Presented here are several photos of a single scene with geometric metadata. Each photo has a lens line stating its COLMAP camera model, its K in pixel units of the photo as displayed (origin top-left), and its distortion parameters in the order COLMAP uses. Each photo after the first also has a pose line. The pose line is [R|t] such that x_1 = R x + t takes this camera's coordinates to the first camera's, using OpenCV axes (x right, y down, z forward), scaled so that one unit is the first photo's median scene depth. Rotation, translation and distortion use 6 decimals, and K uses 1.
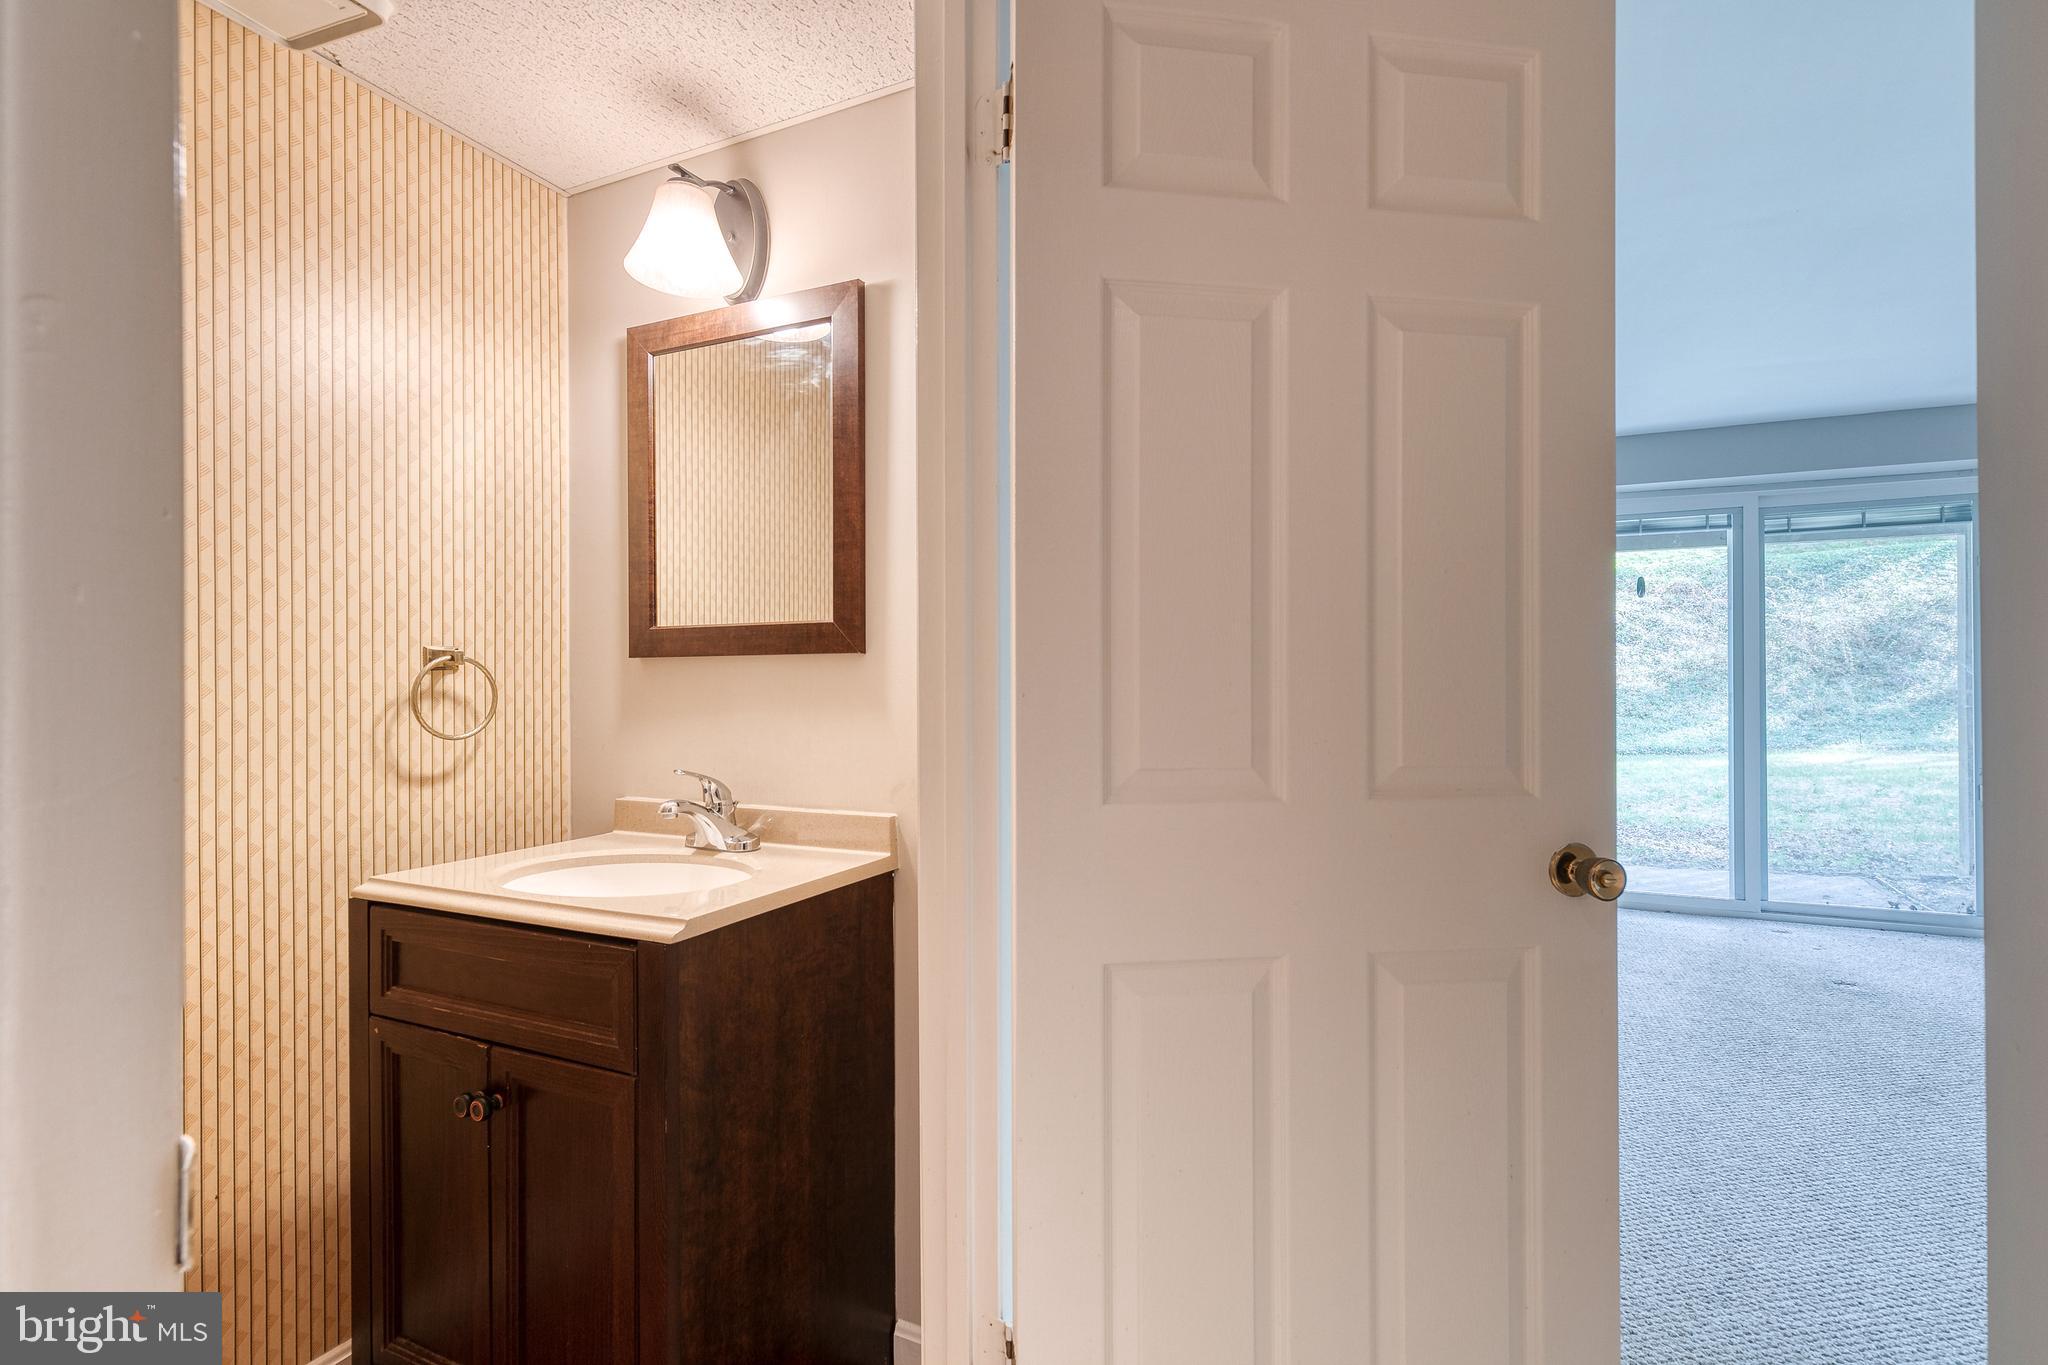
lens RADIAL K [[935.3, 0, 1044.0], [0, 935.3, 681.8], [0, 0, 1]] dist [0.012127, -0.001974]
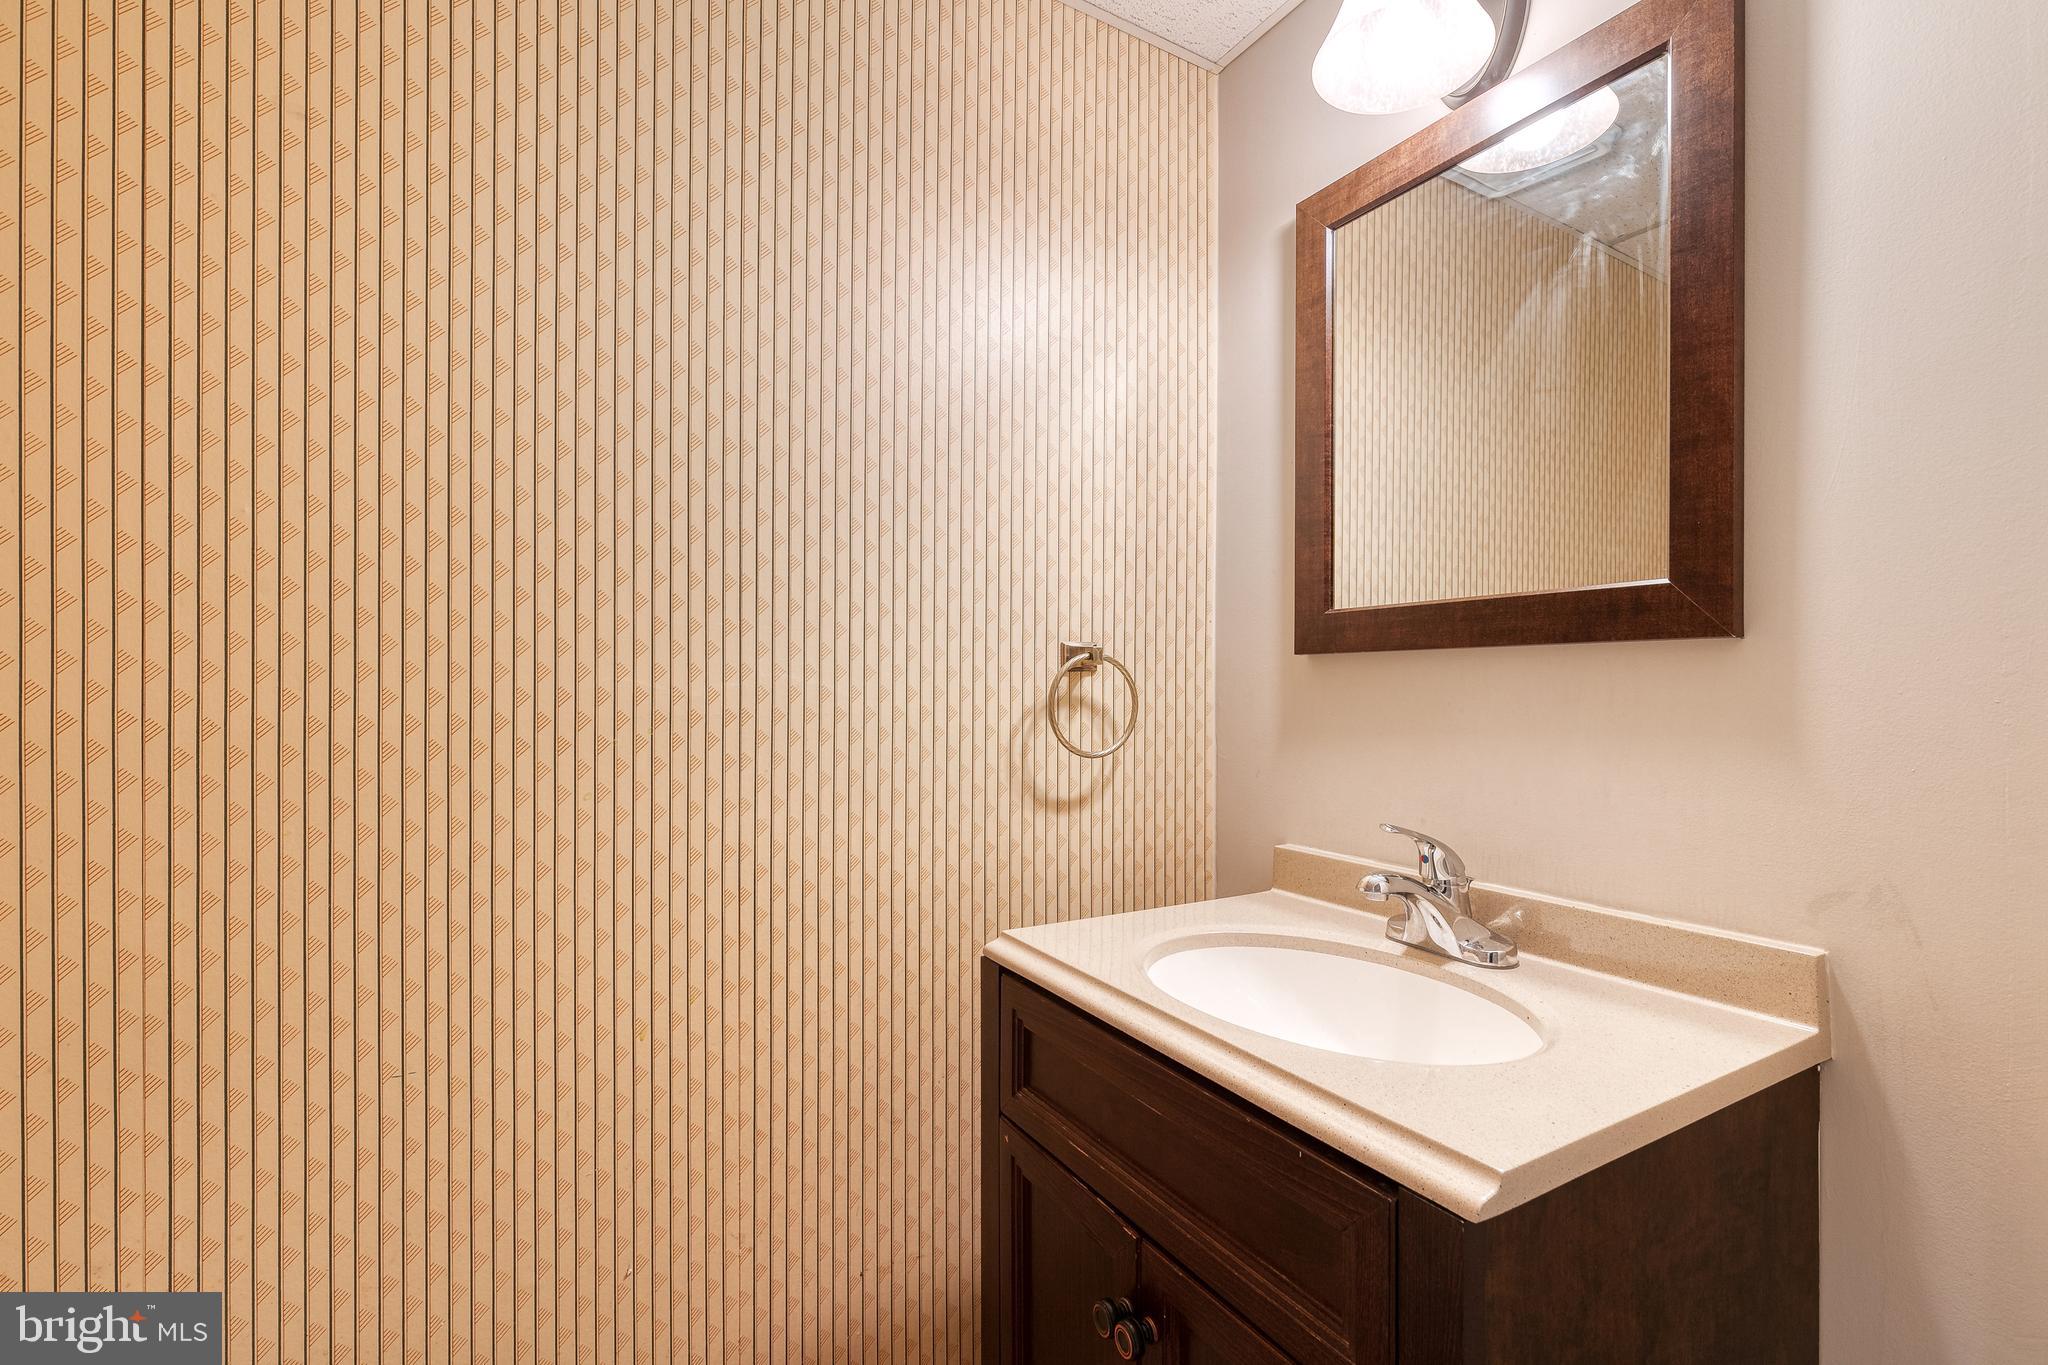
lens RADIAL K [[935.3, 0, 1044.0], [0, 935.3, 681.8], [0, 0, 1]] dist [0.012127, -0.001974]
pose [[0.823788, 0.004143, -0.566884, -0.208275], [-0.008665, 0.999948, -0.005284, 0.001347], [0.566832, 0.009265, 0.823781, 0.317204]]
